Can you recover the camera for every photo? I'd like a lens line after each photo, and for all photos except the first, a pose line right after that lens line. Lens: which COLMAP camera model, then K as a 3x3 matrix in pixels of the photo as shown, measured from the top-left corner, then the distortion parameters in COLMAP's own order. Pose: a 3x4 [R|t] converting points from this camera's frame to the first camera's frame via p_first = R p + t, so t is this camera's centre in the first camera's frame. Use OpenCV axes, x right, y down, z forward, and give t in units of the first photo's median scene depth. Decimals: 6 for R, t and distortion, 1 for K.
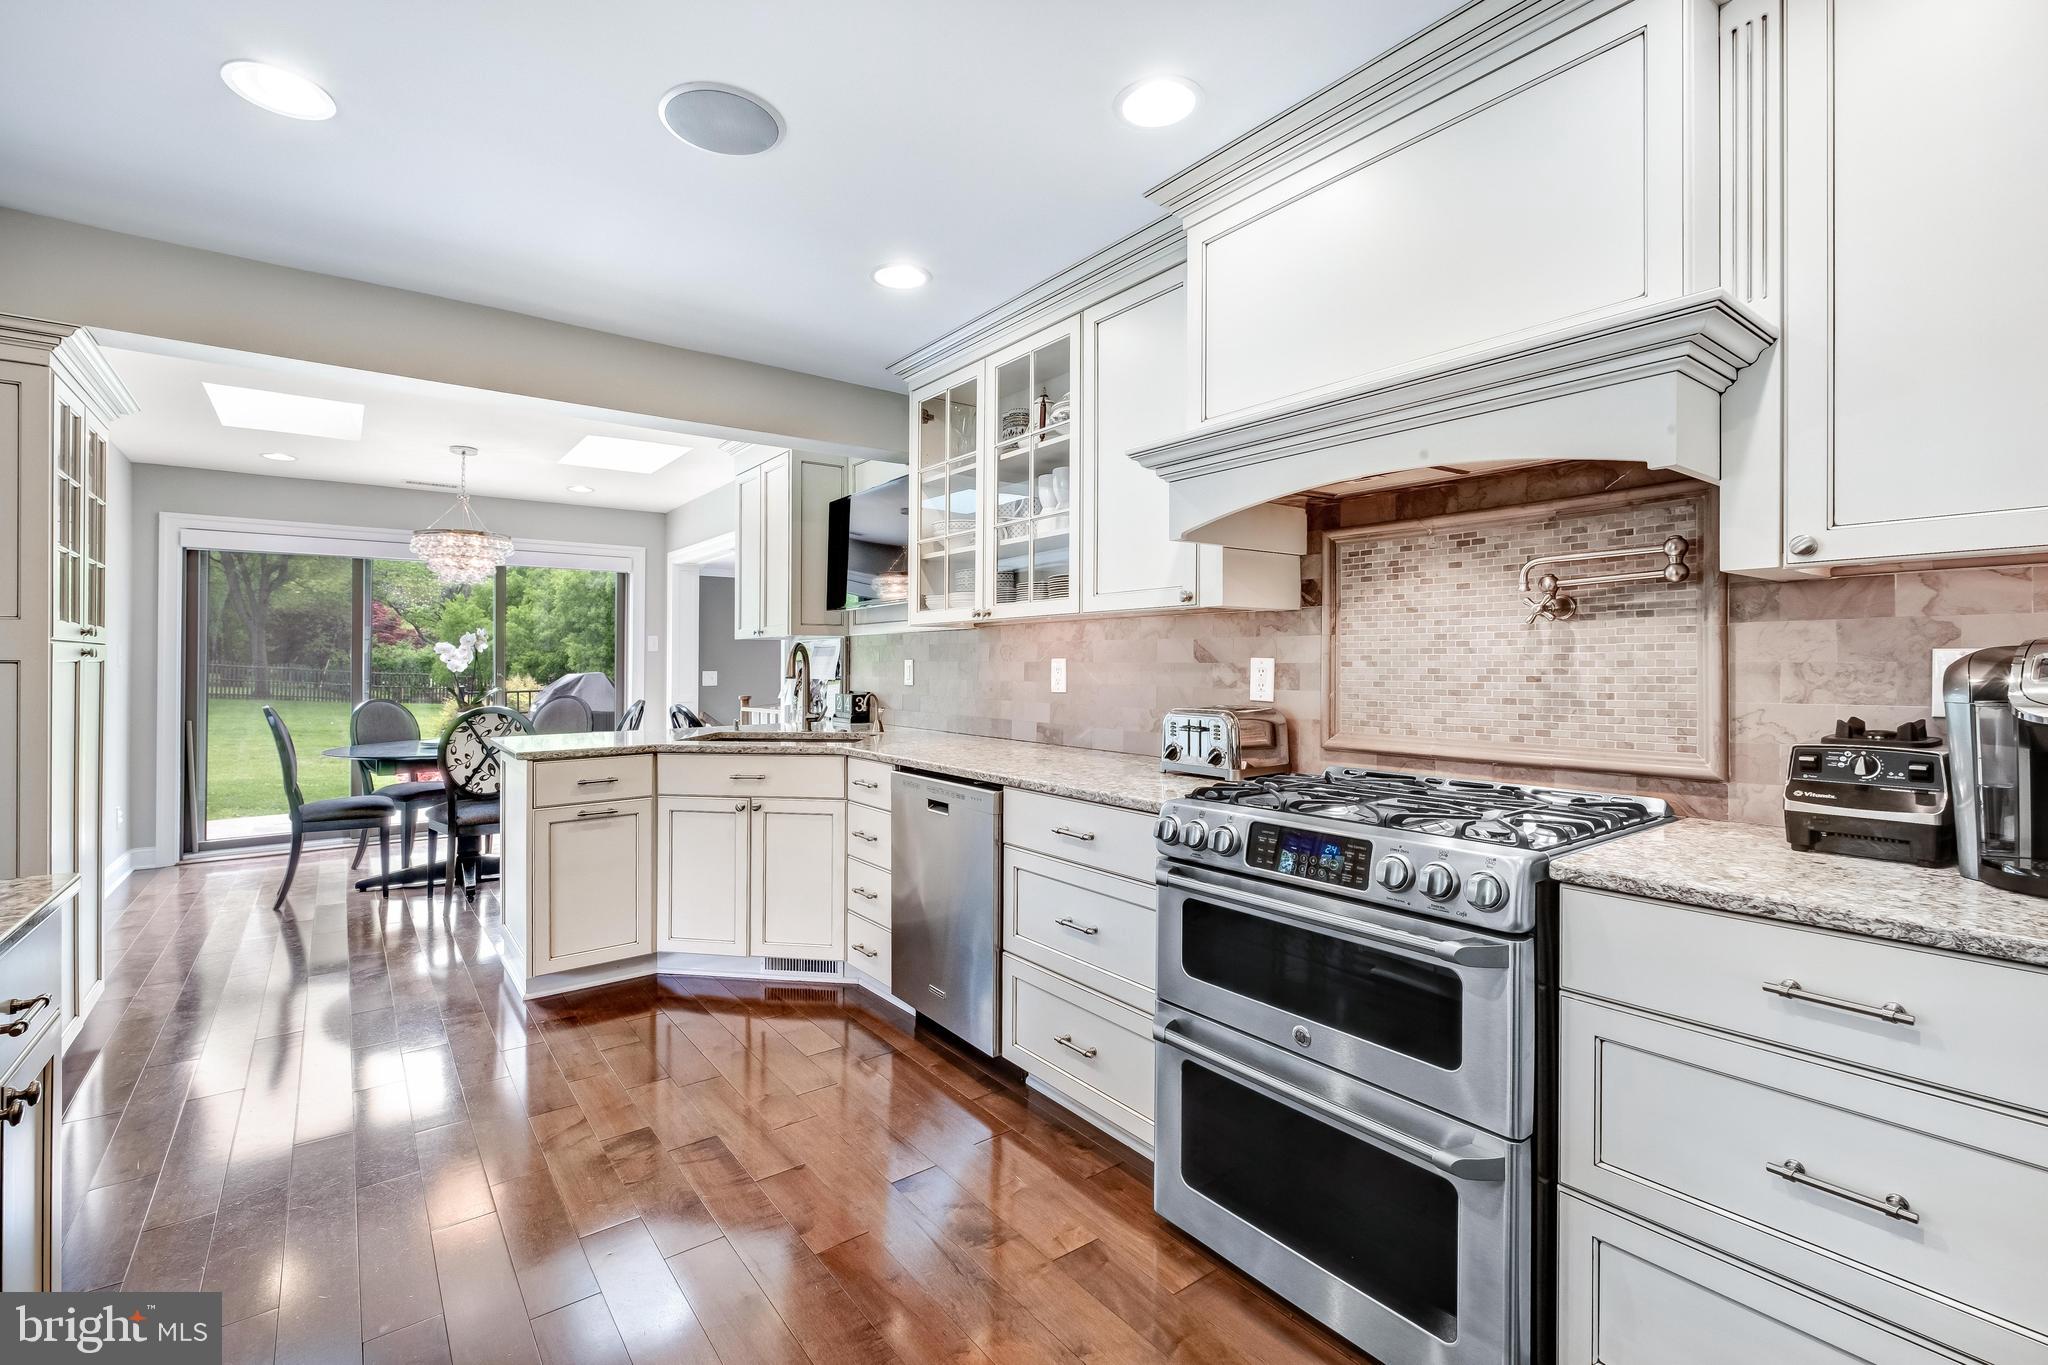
lens RADIAL K [[923.5, 0, 1035.2], [0, 923.5, 661.5], [0, 0, 1]] dist [0.000310, -0.000017]
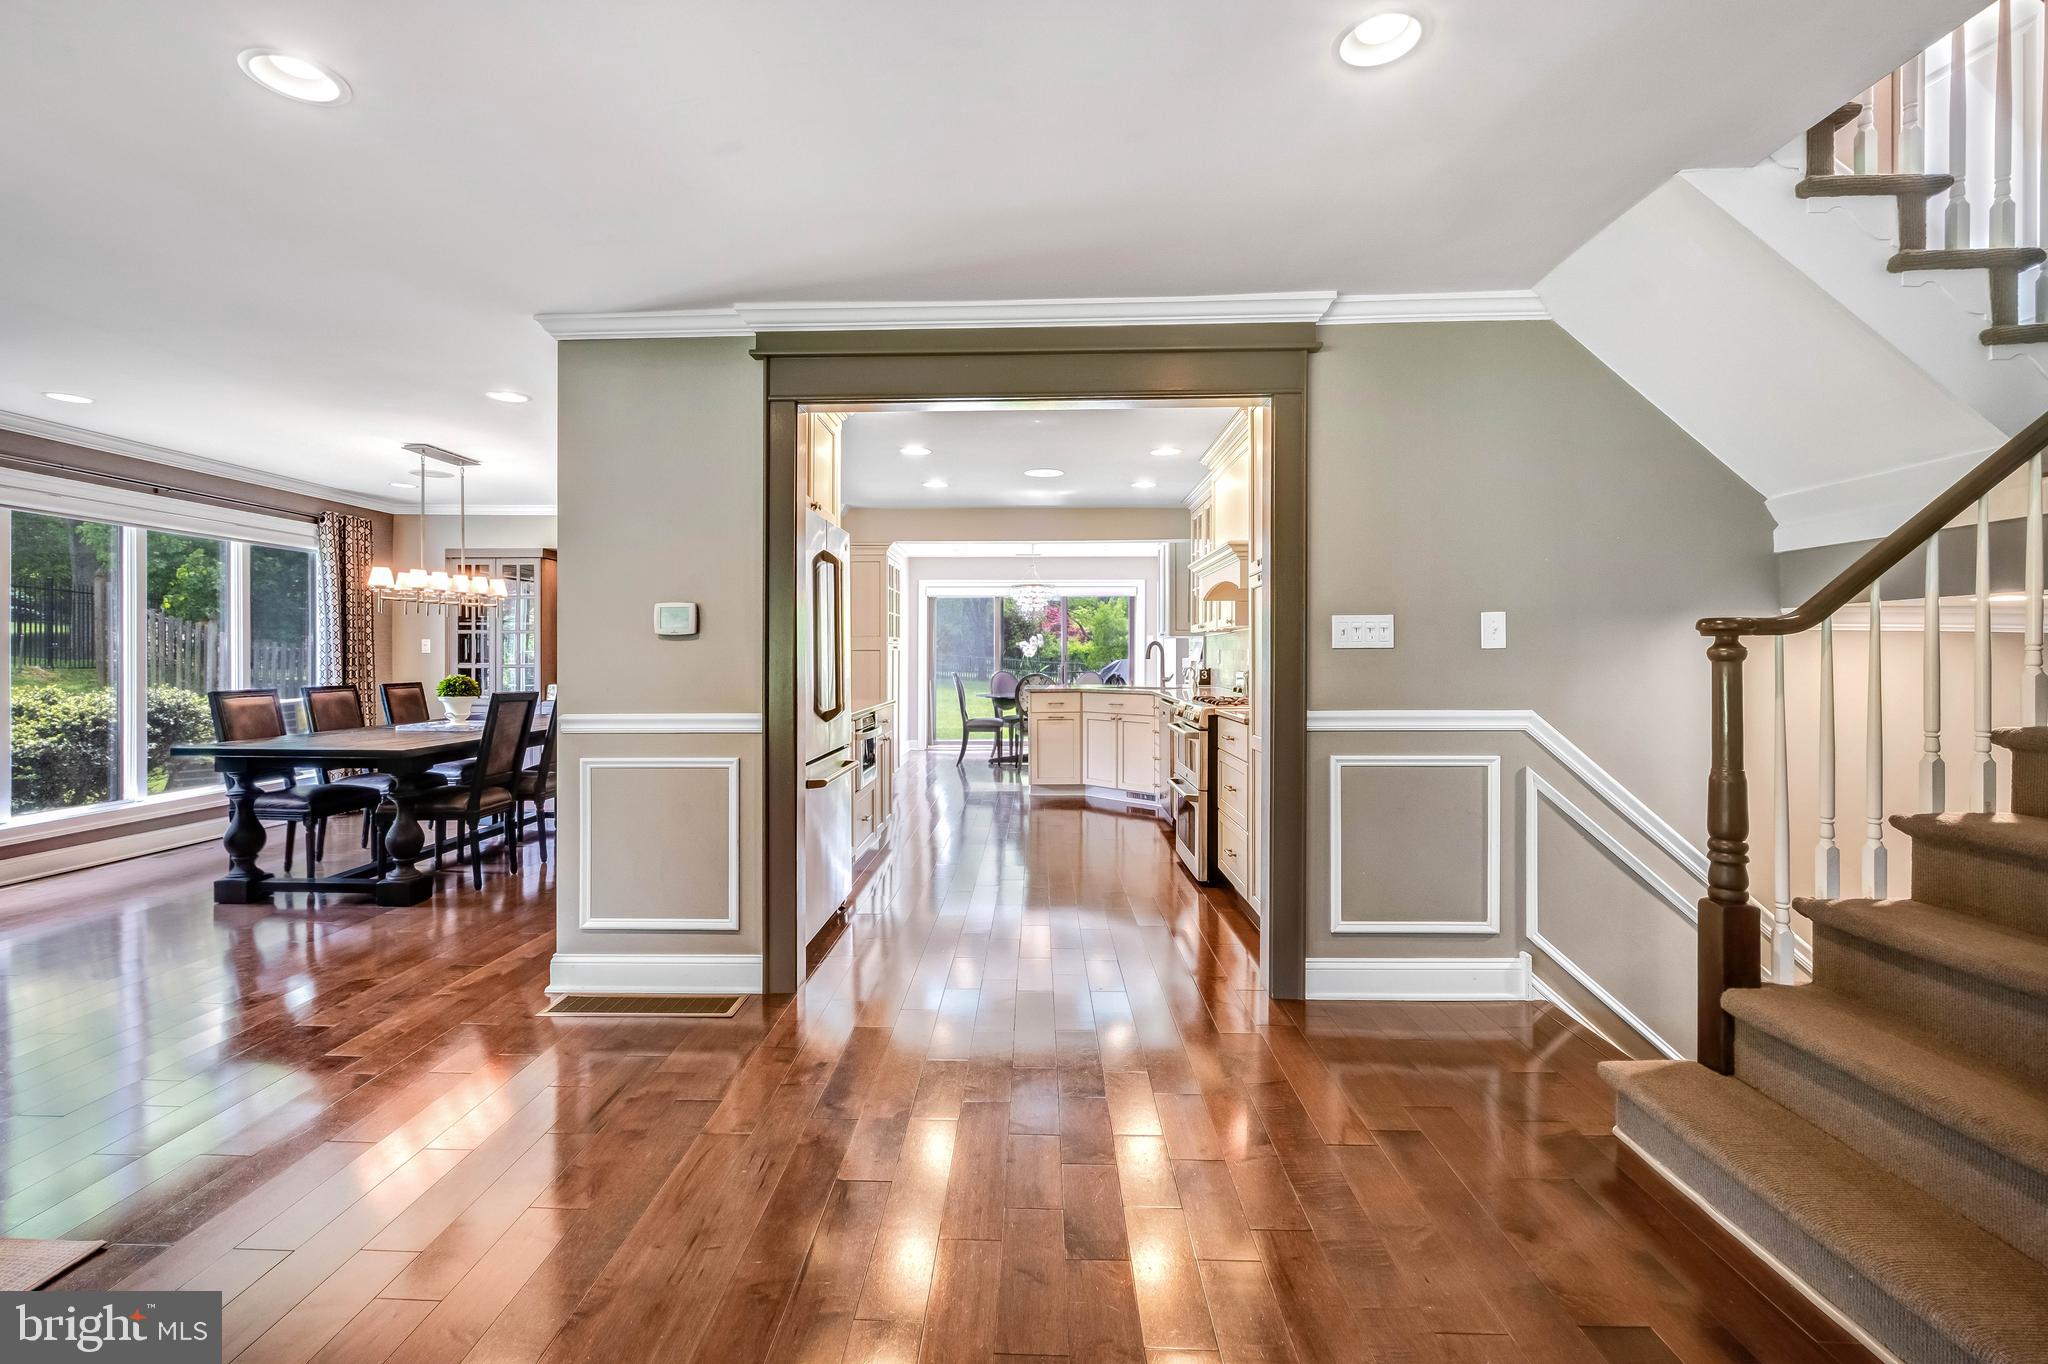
lens RADIAL K [[960.8, 0, 978.0], [0, 960.8, 653.6], [0, 0, 1]] dist [0.001572, 0.000160]
pose [[0.761817, 0.001465, -0.647790, 0.915933], [-0.002309, 0.999997, -0.000453, 0.009849], [0.647788, 0.001841, 0.761819, -0.930775]]
